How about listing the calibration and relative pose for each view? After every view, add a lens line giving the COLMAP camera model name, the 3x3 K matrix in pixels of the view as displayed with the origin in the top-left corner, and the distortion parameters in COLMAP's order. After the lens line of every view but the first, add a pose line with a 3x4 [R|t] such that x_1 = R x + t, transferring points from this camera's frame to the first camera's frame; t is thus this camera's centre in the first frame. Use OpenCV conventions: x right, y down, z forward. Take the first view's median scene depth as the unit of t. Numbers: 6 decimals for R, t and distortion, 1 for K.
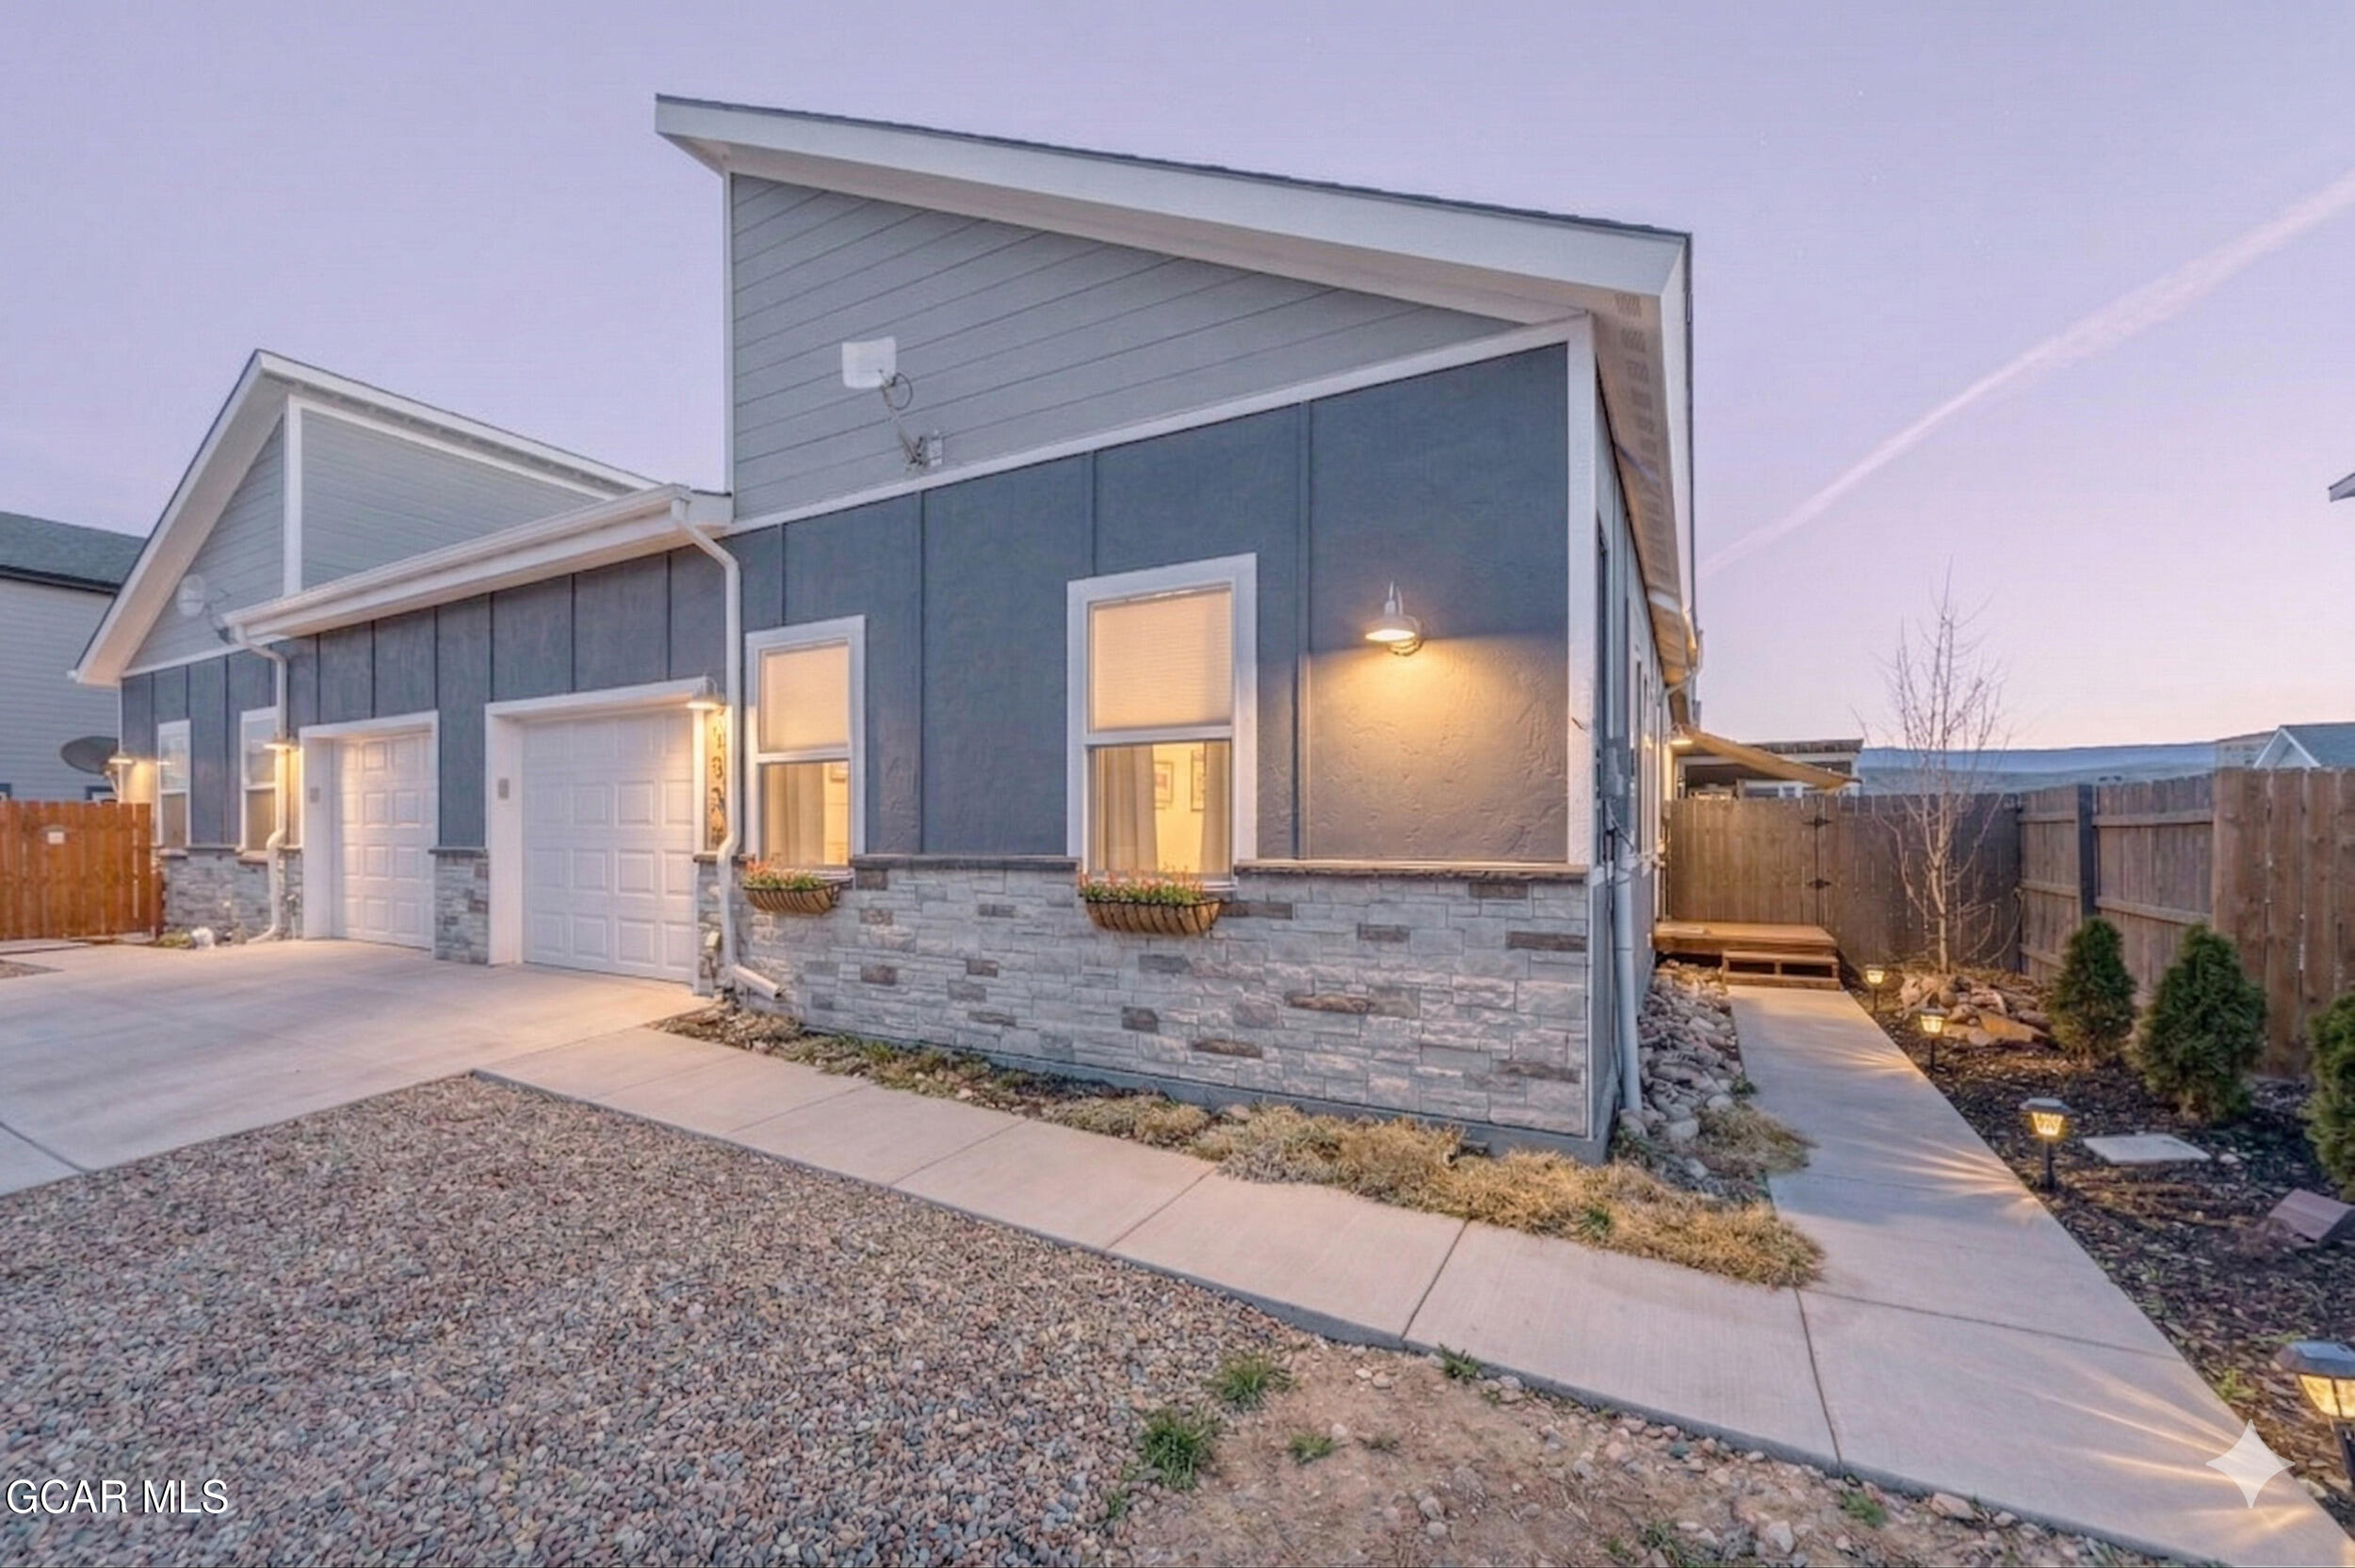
lens RADIAL K [[929.6, 0, 1182.7], [0, 929.6, 829.7], [0, 0, 1]] dist [-0.000957, -0.000273]
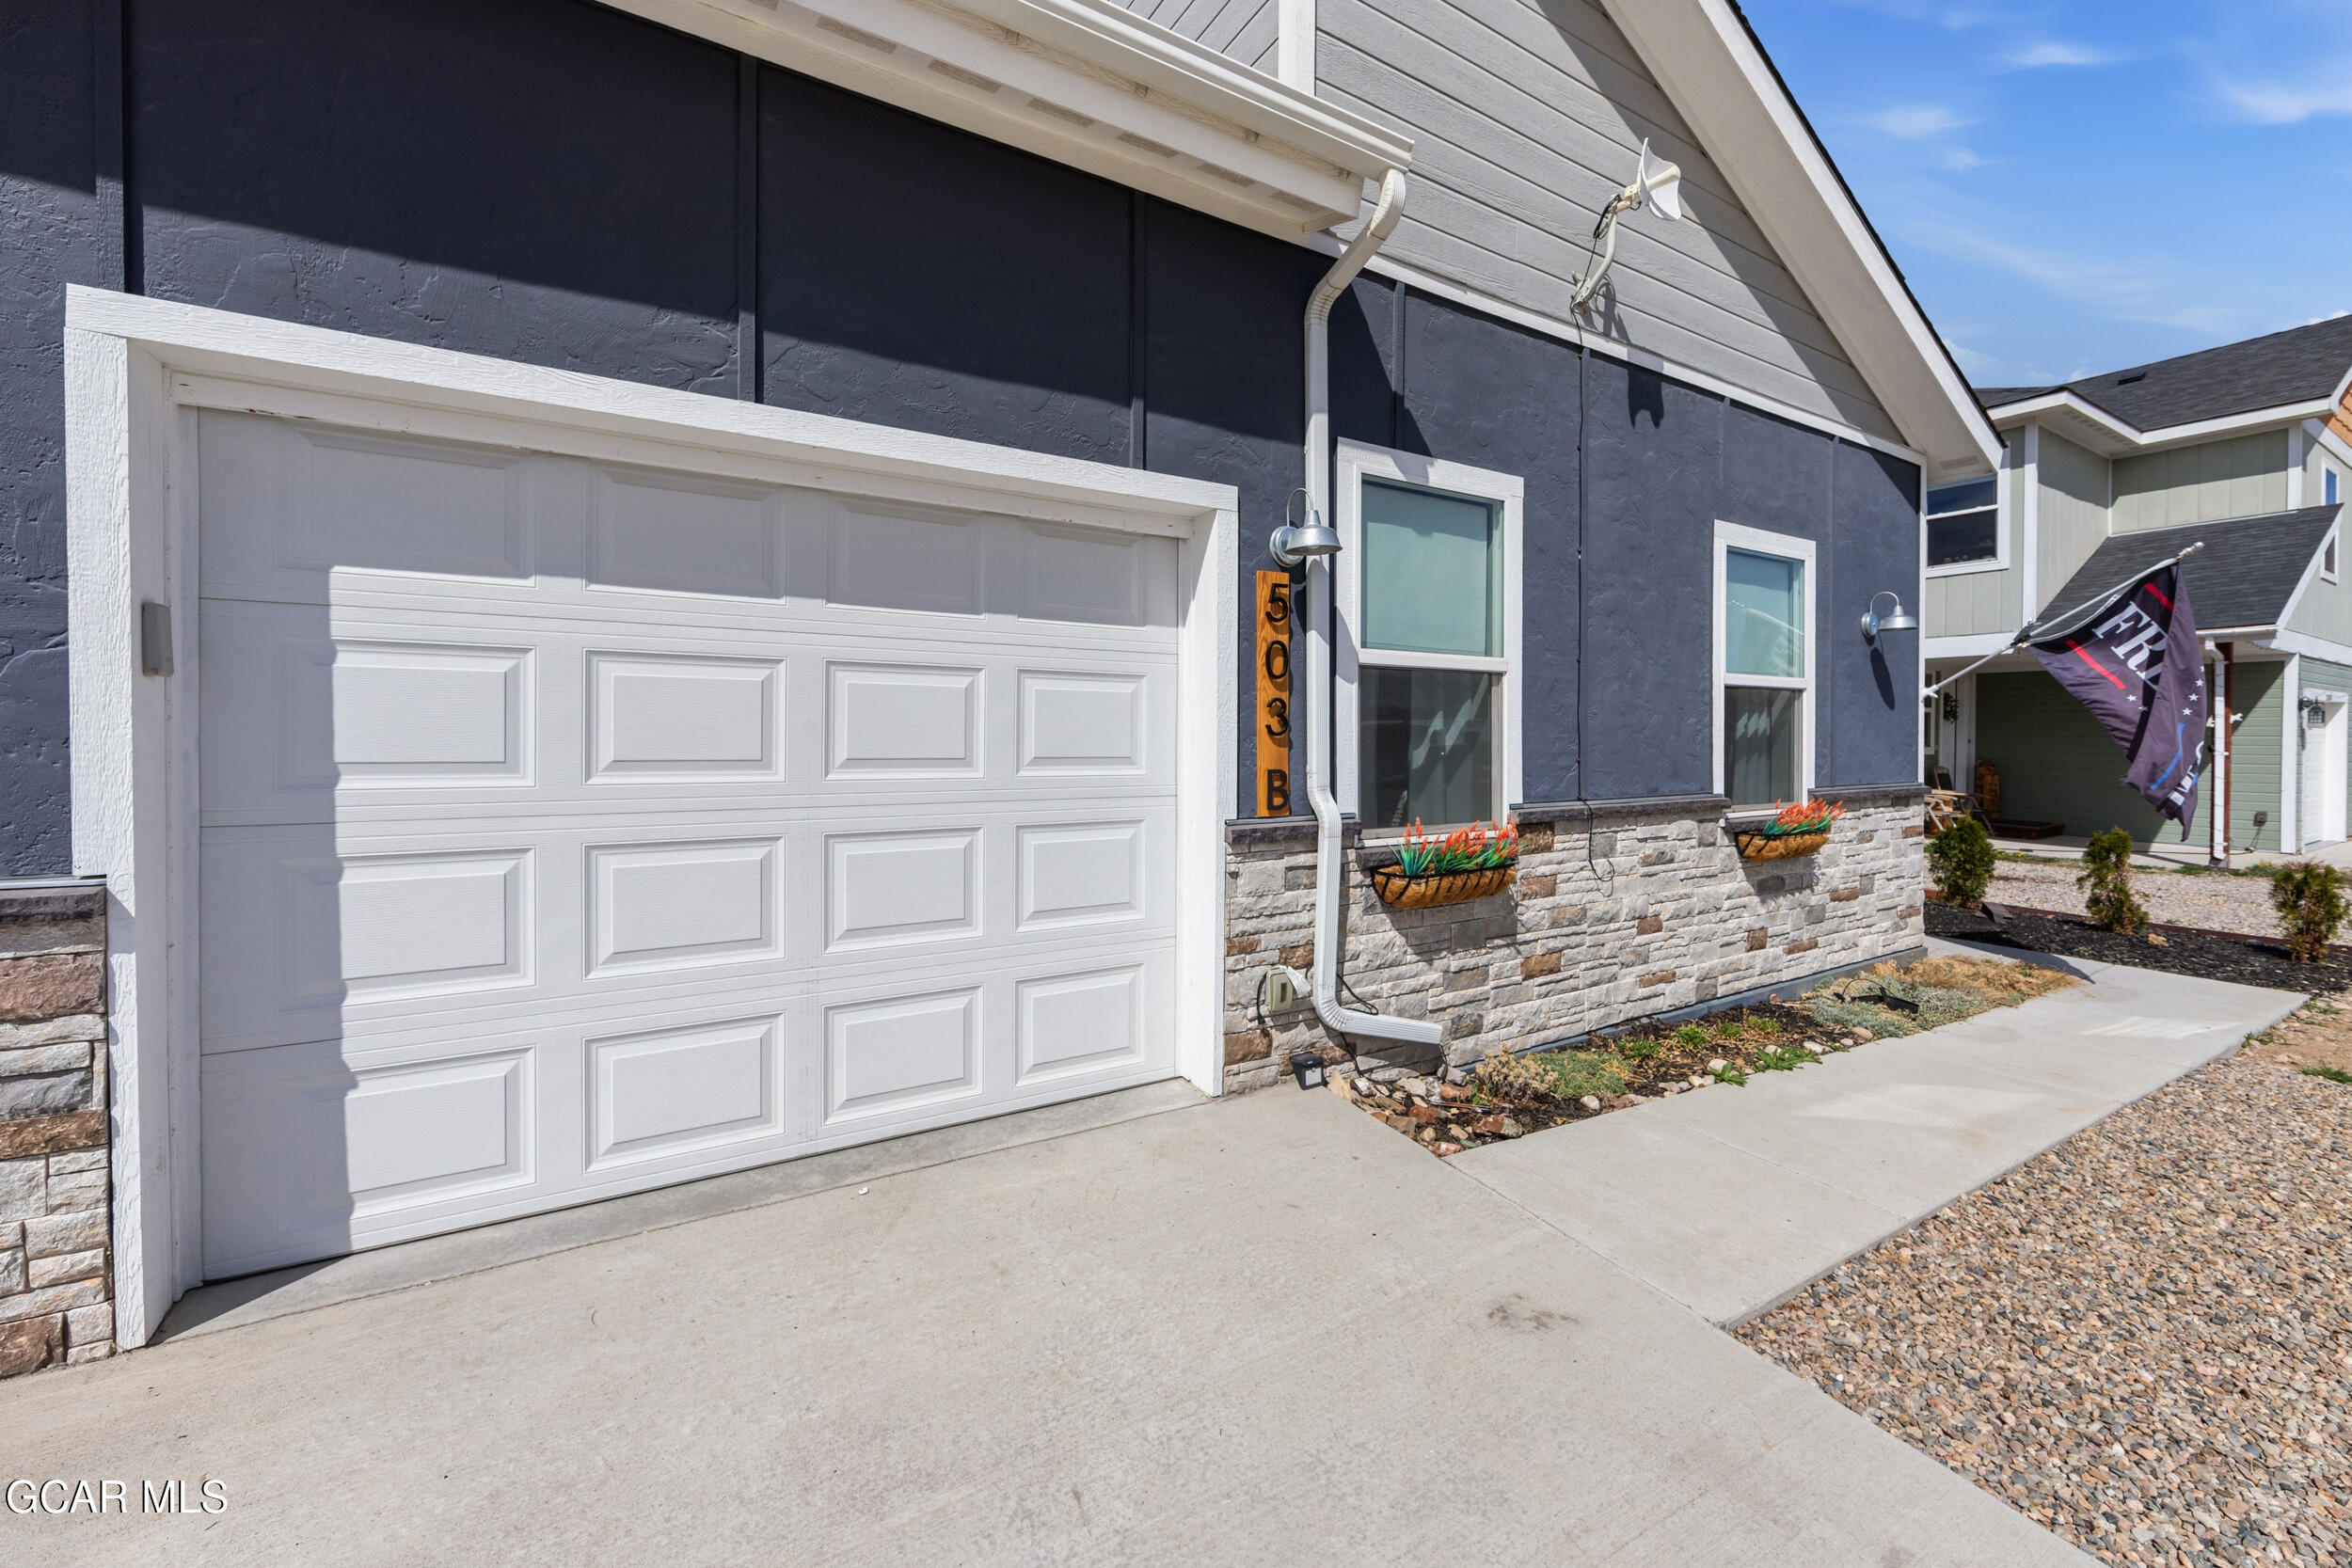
lens RADIAL K [[942.0, 0, 1171.2], [0, 942.0, 744.2], [0, 0, 1]] dist [-0.003019, 0.000006]
pose [[0.501524, -0.004970, 0.865130, -1.286634], [-0.001286, 0.999978, 0.006490, -0.031114], [-0.865143, -0.004368, 0.501506, 0.991013]]
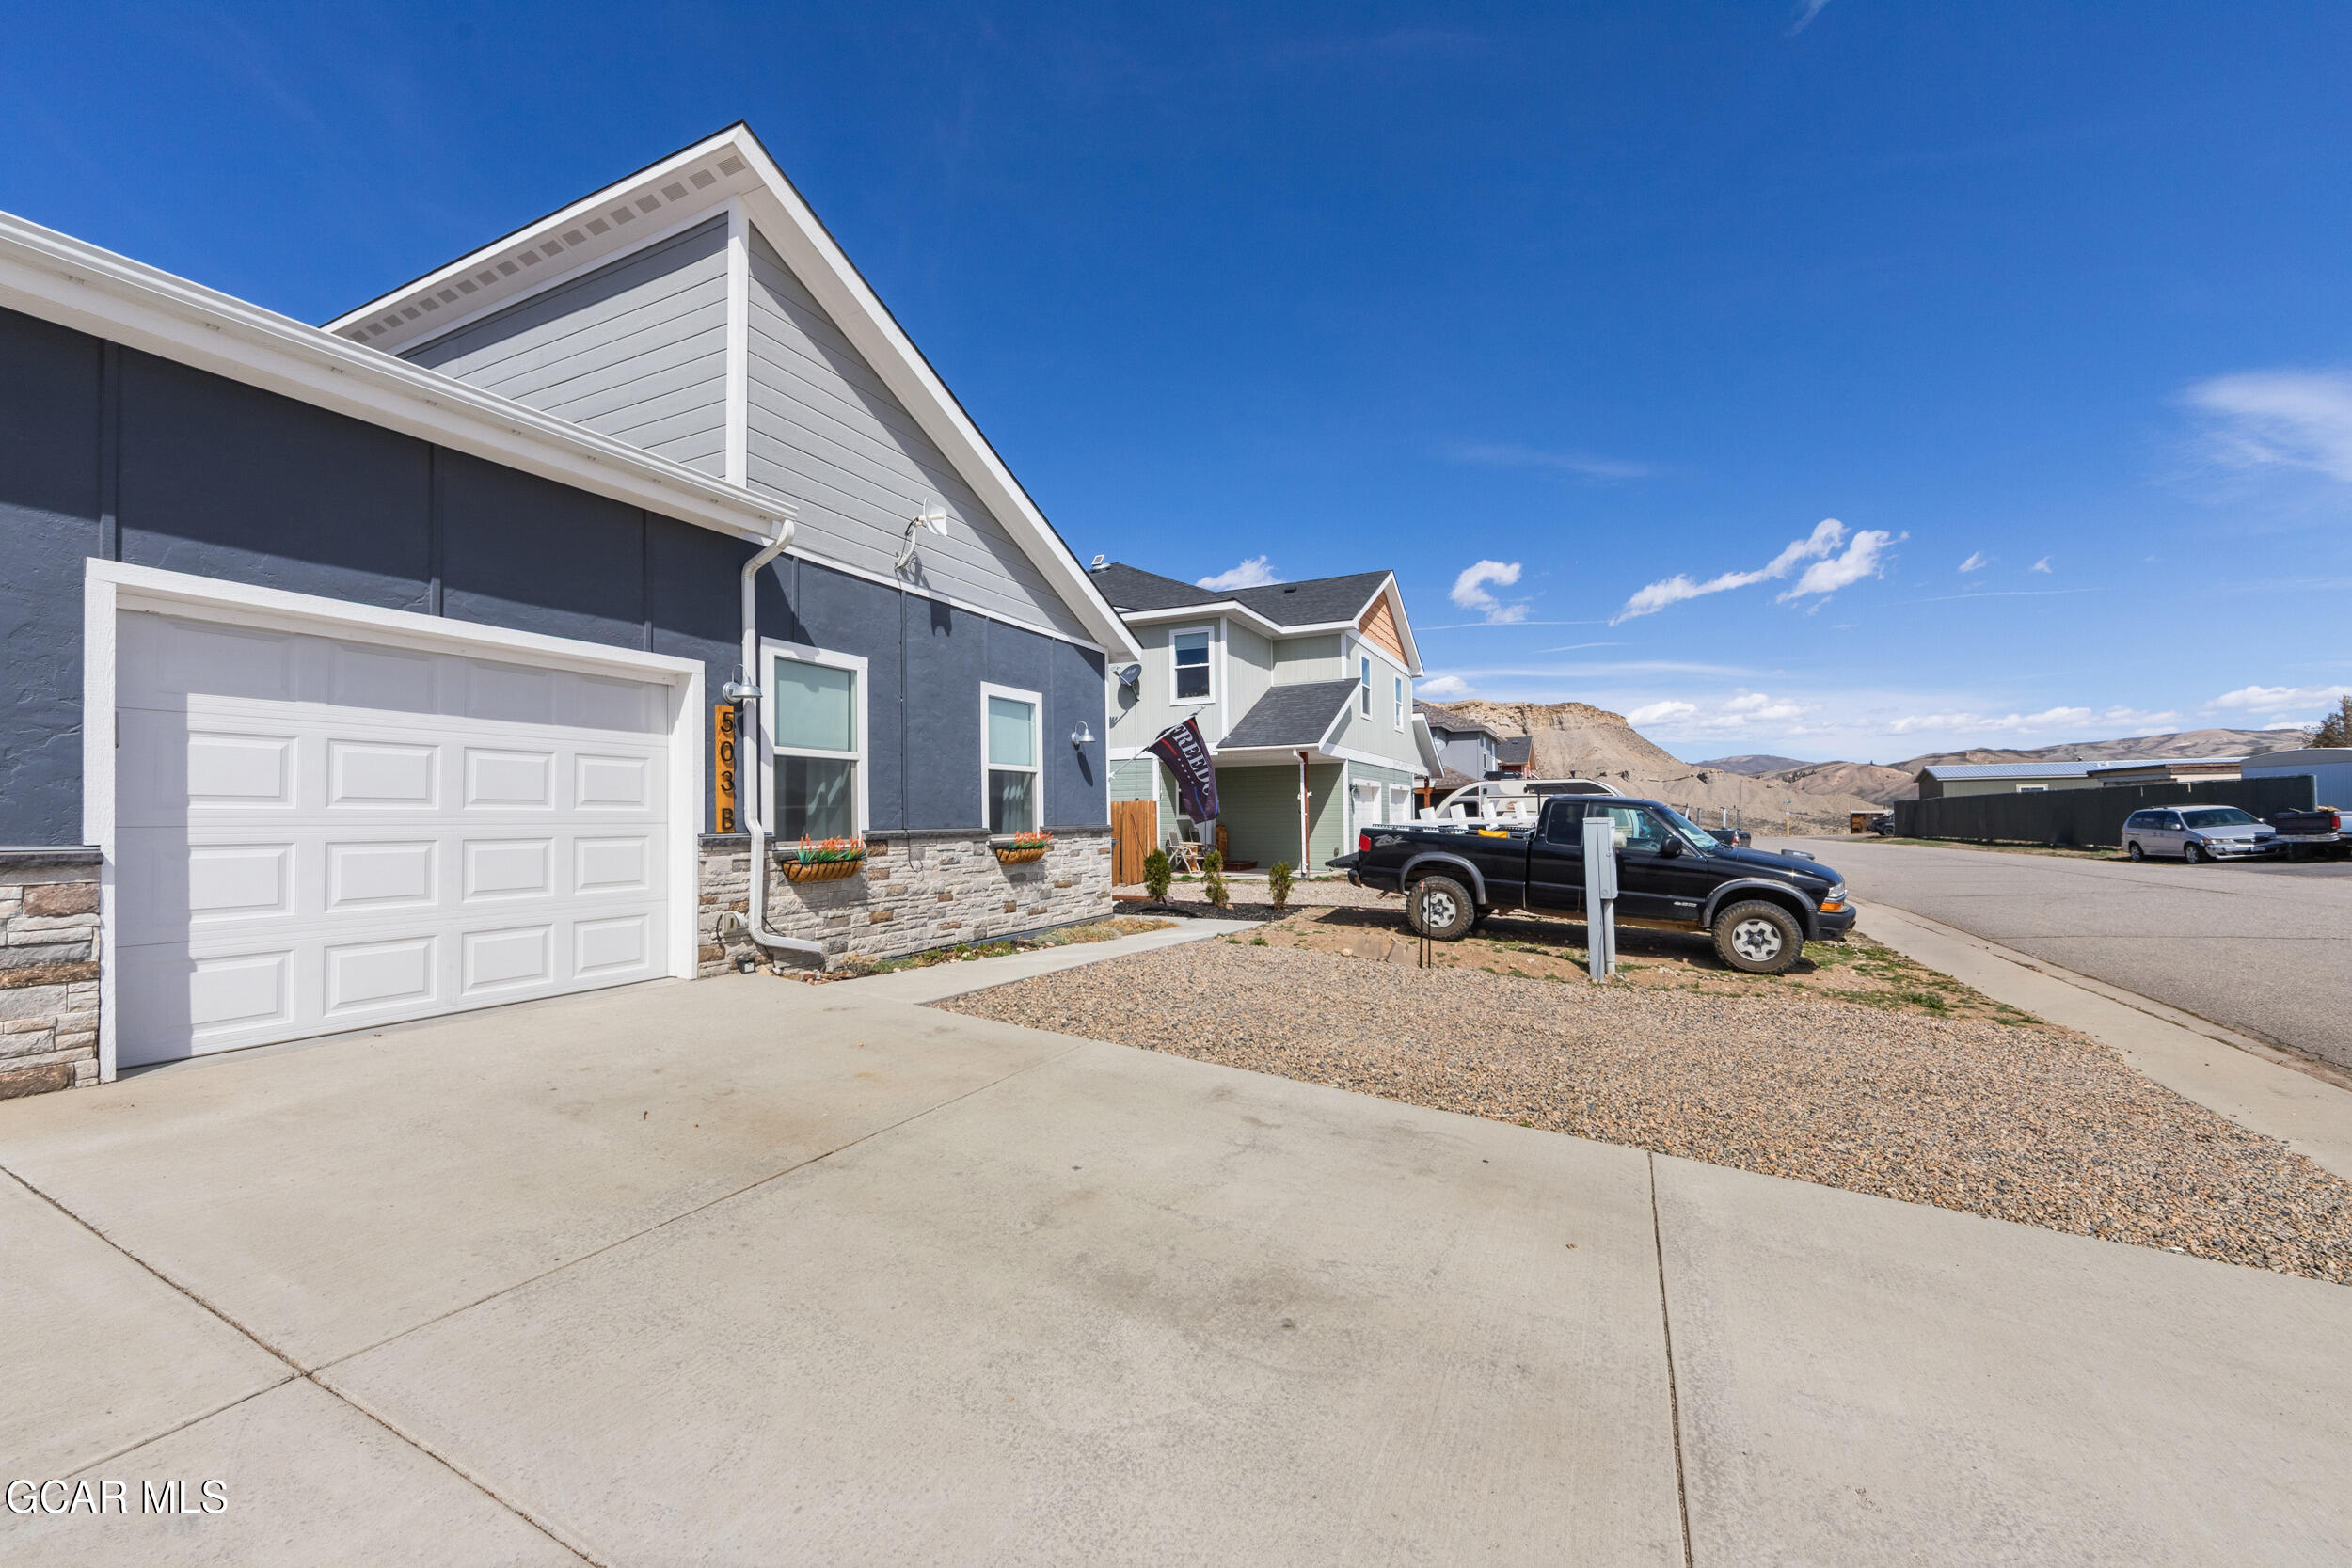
lens RADIAL K [[938.1, 0, 1186.4], [0, 938.1, 794.4], [0, 0, 1]] dist [-0.001616, -0.000400]
pose [[-0.059955, 0.029910, 0.997753, -2.020925], [0.017631, 0.999427, -0.028900, 0.022804], [-0.998045, 0.015859, -0.060448, 0.699259]]
